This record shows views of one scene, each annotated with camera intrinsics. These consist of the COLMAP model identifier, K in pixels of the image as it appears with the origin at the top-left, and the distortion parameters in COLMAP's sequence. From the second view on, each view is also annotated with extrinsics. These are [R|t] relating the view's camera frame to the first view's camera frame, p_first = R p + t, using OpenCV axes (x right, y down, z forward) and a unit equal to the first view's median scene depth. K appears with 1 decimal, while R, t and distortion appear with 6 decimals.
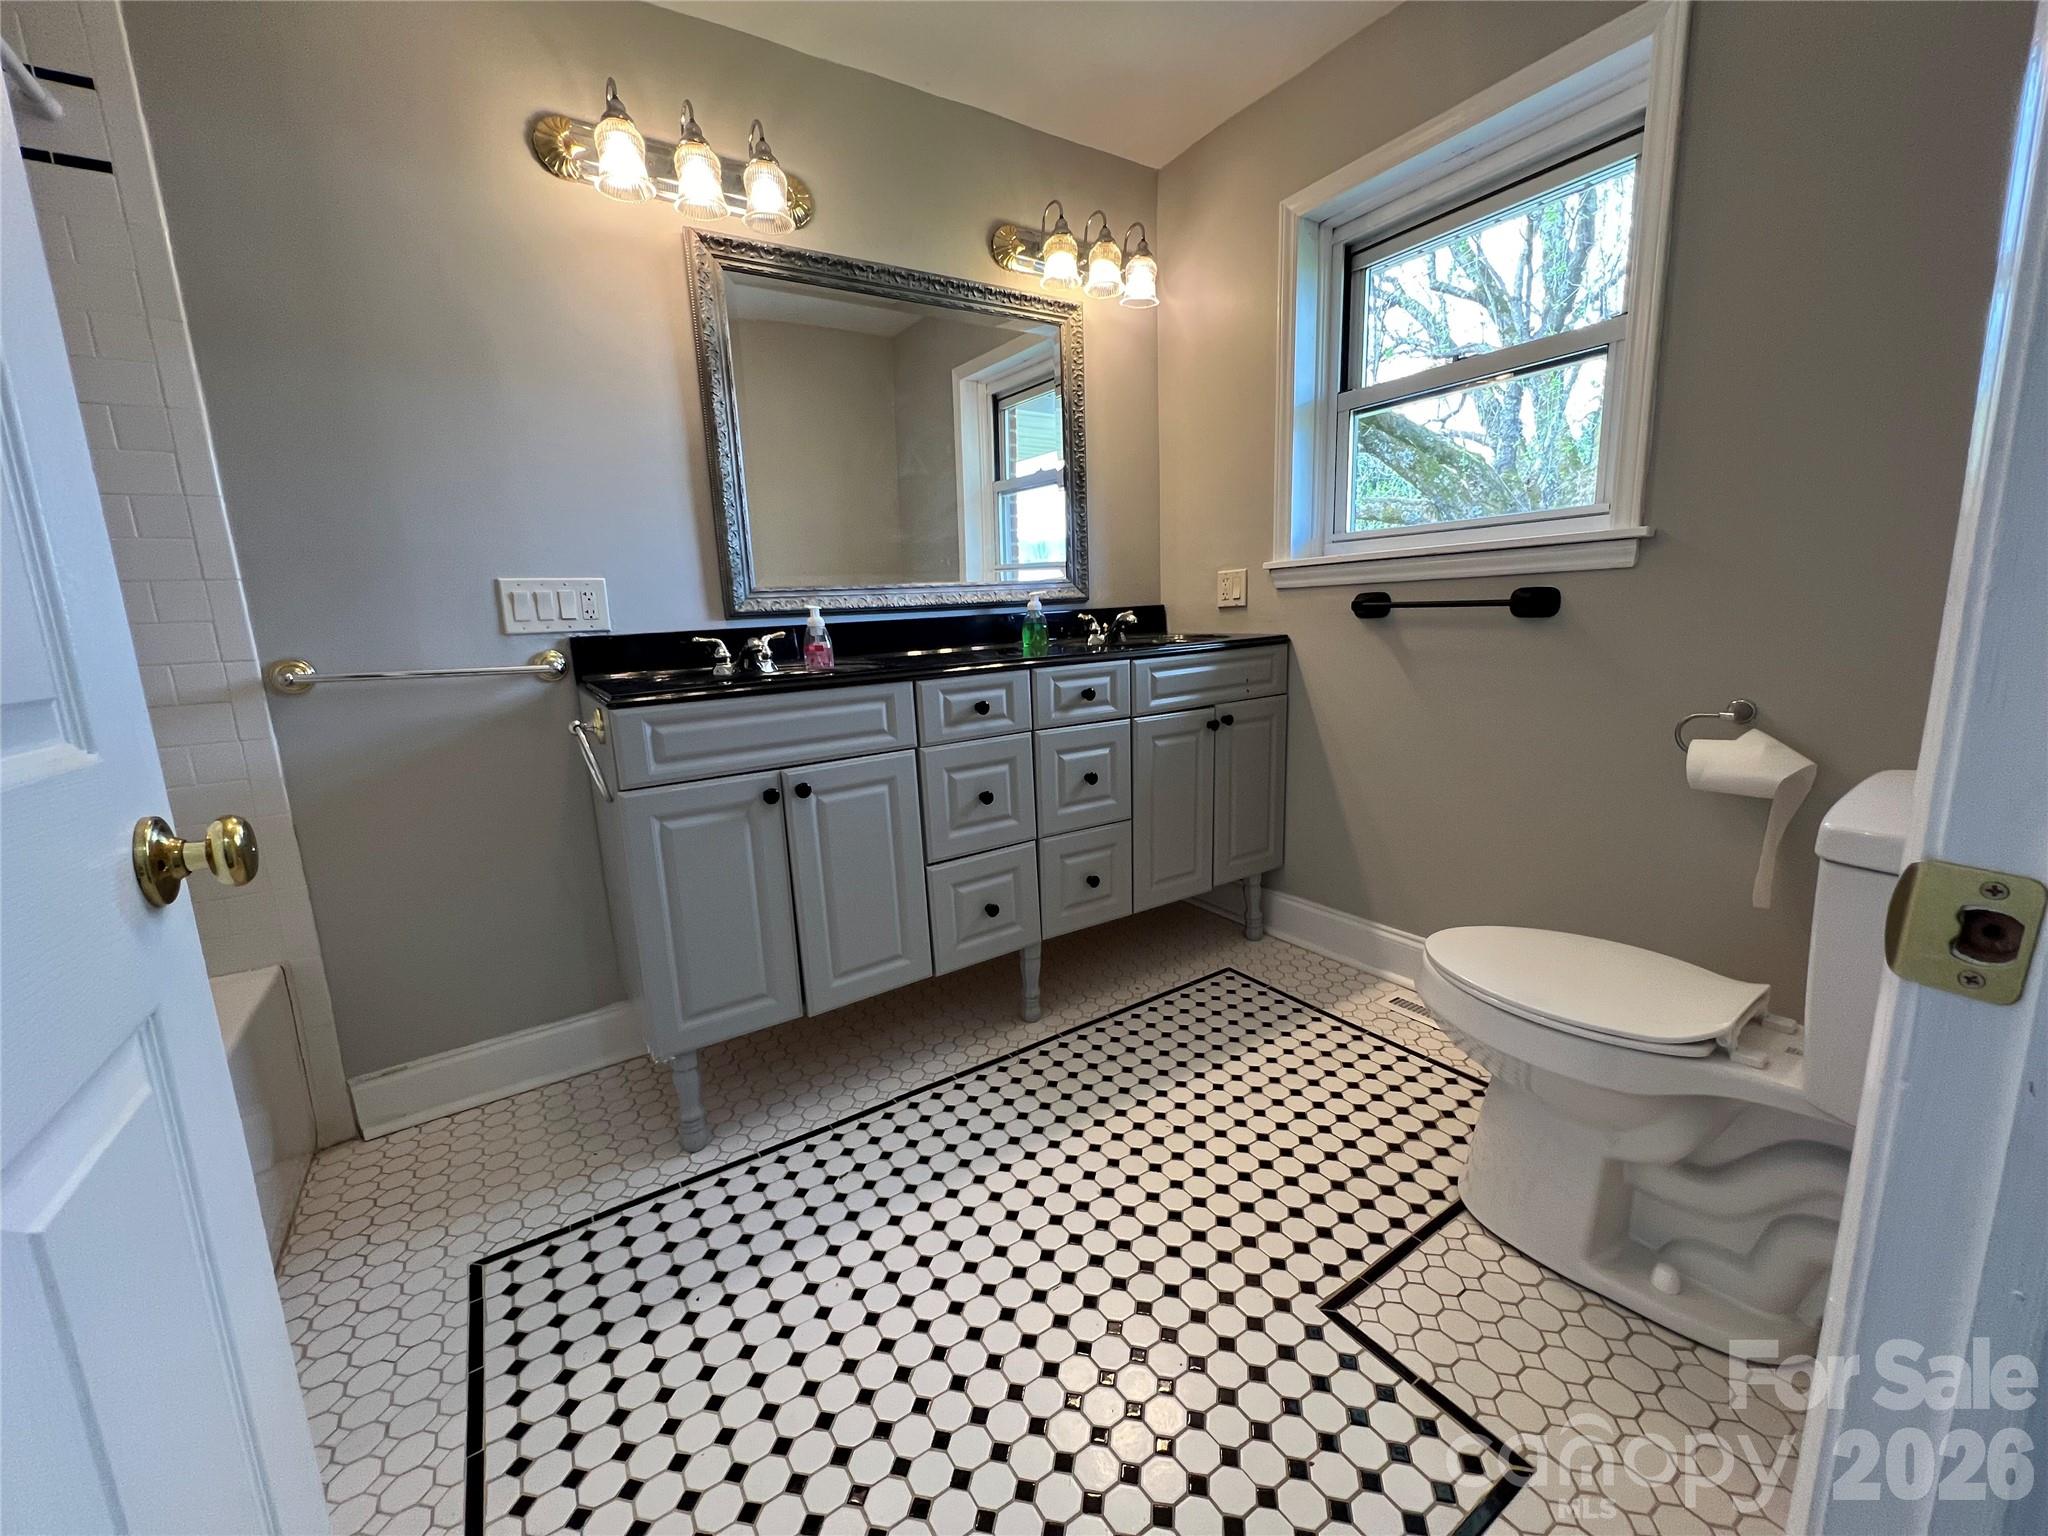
lens RADIAL K [[815.3, 0, 1024.9], [0, 815.3, 763.1], [0, 0, 1]] dist [-0.002529, 0.000239]
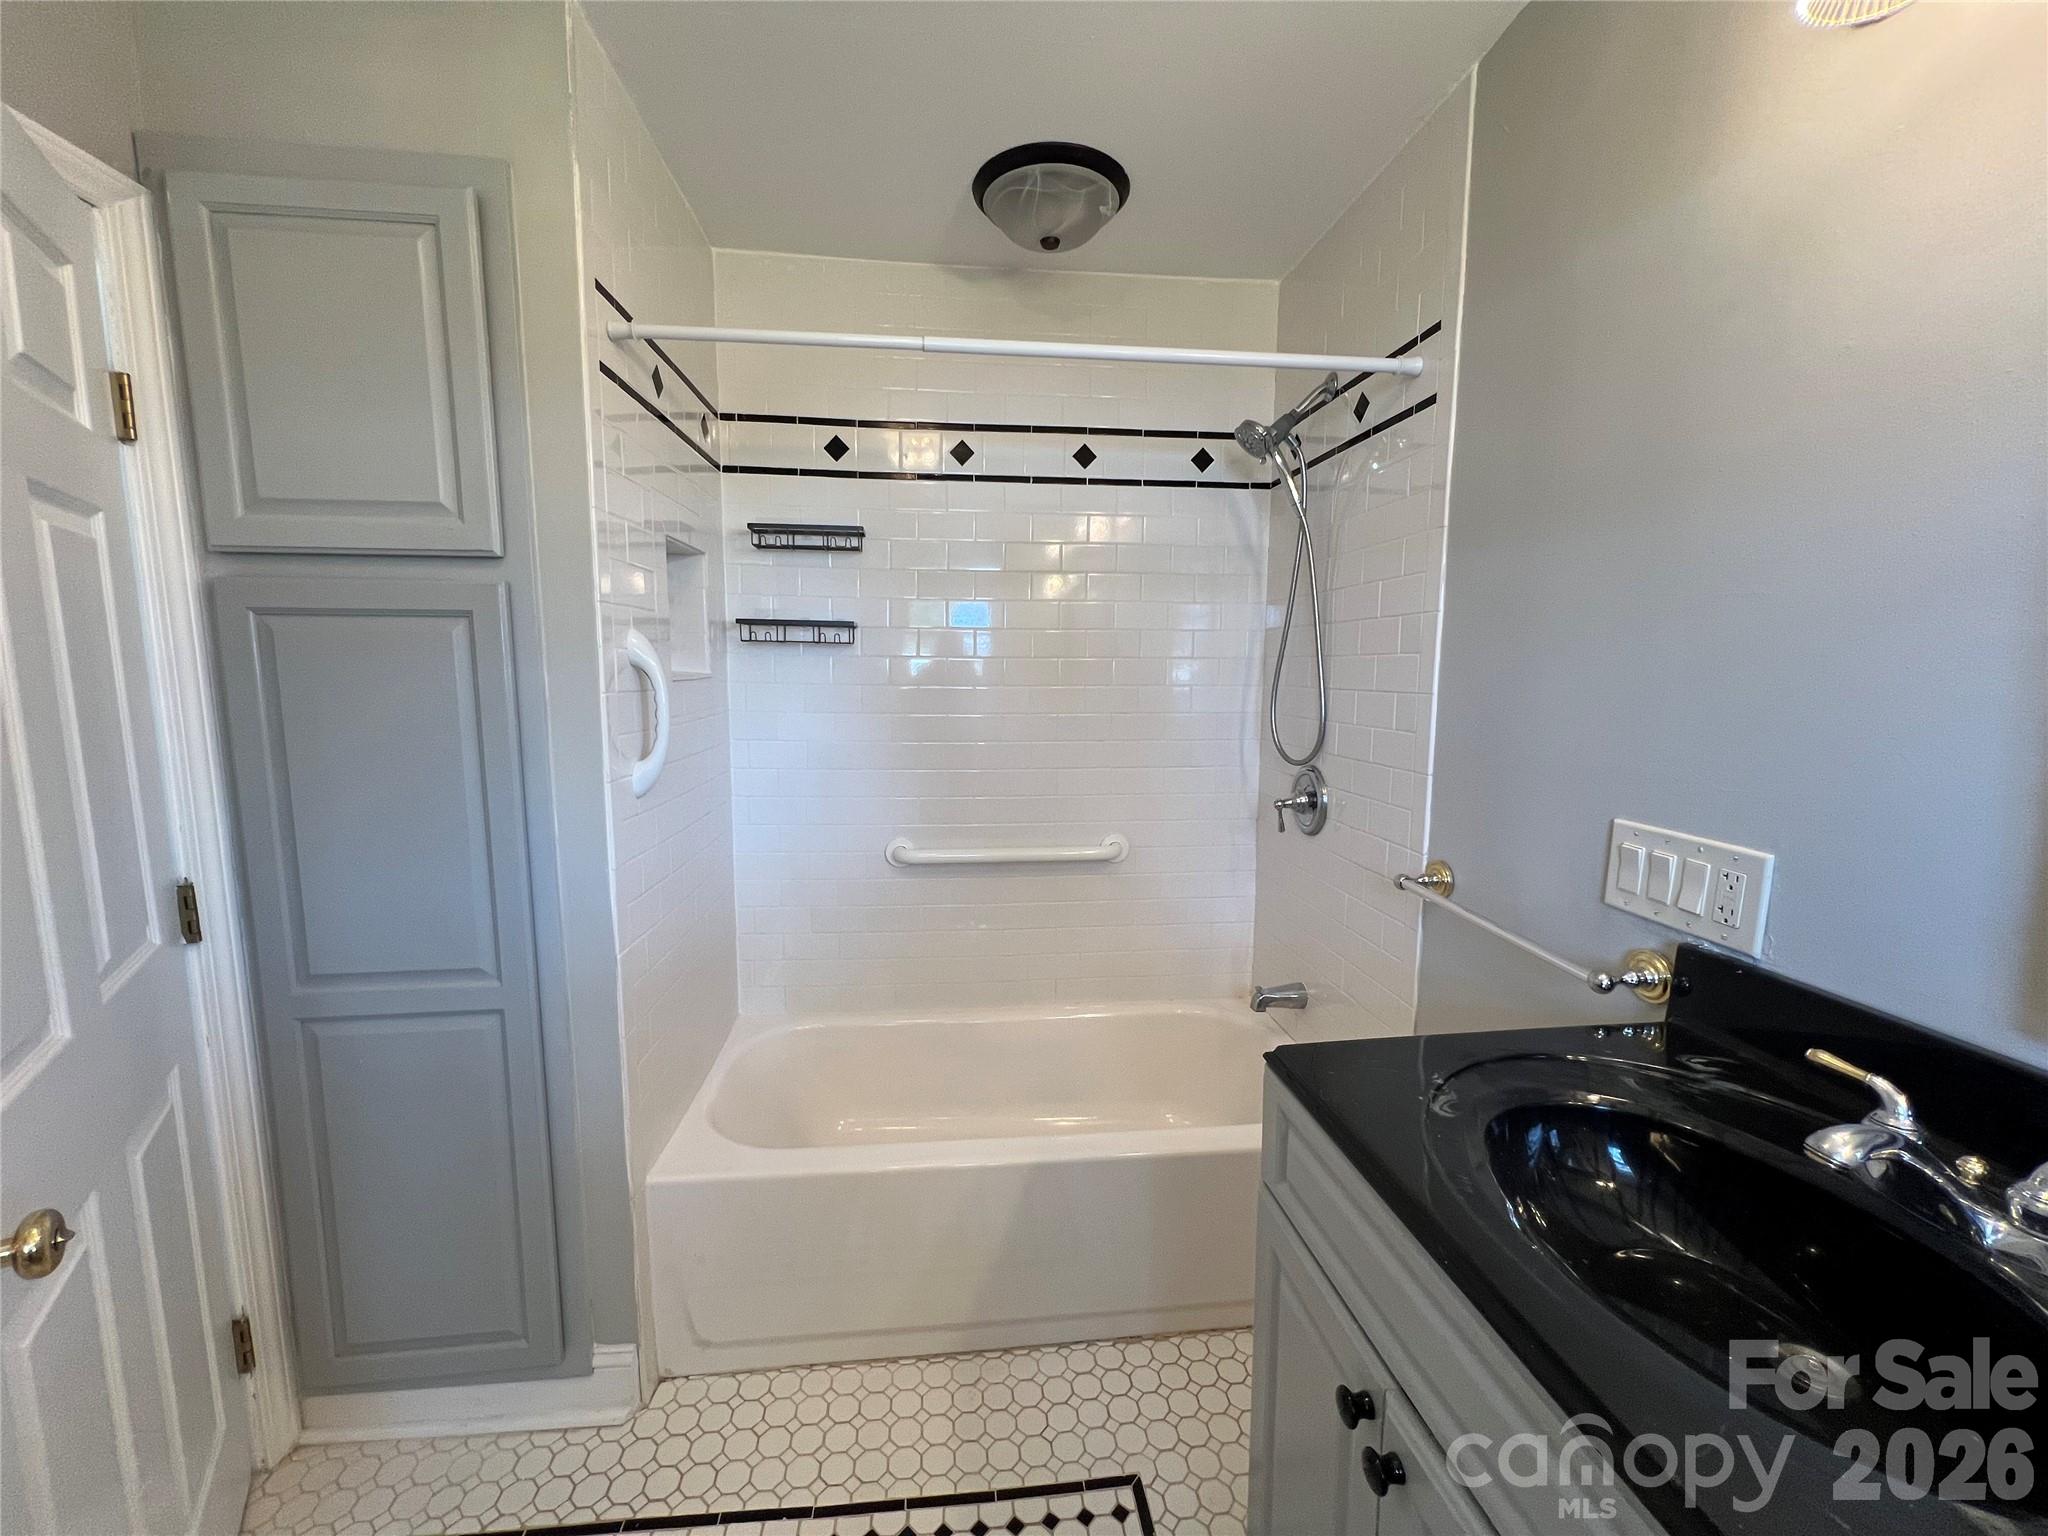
lens RADIAL K [[815.3, 0, 1024.8], [0, 815.3, 763.8], [0, 0, 1]] dist [-0.002529, 0.000239]
pose [[-0.445739, 0.150474, -0.882425, 0.105863], [-0.151332, 0.958915, 0.239959, -0.346413], [0.882279, 0.240498, -0.404654, 0.832610]]
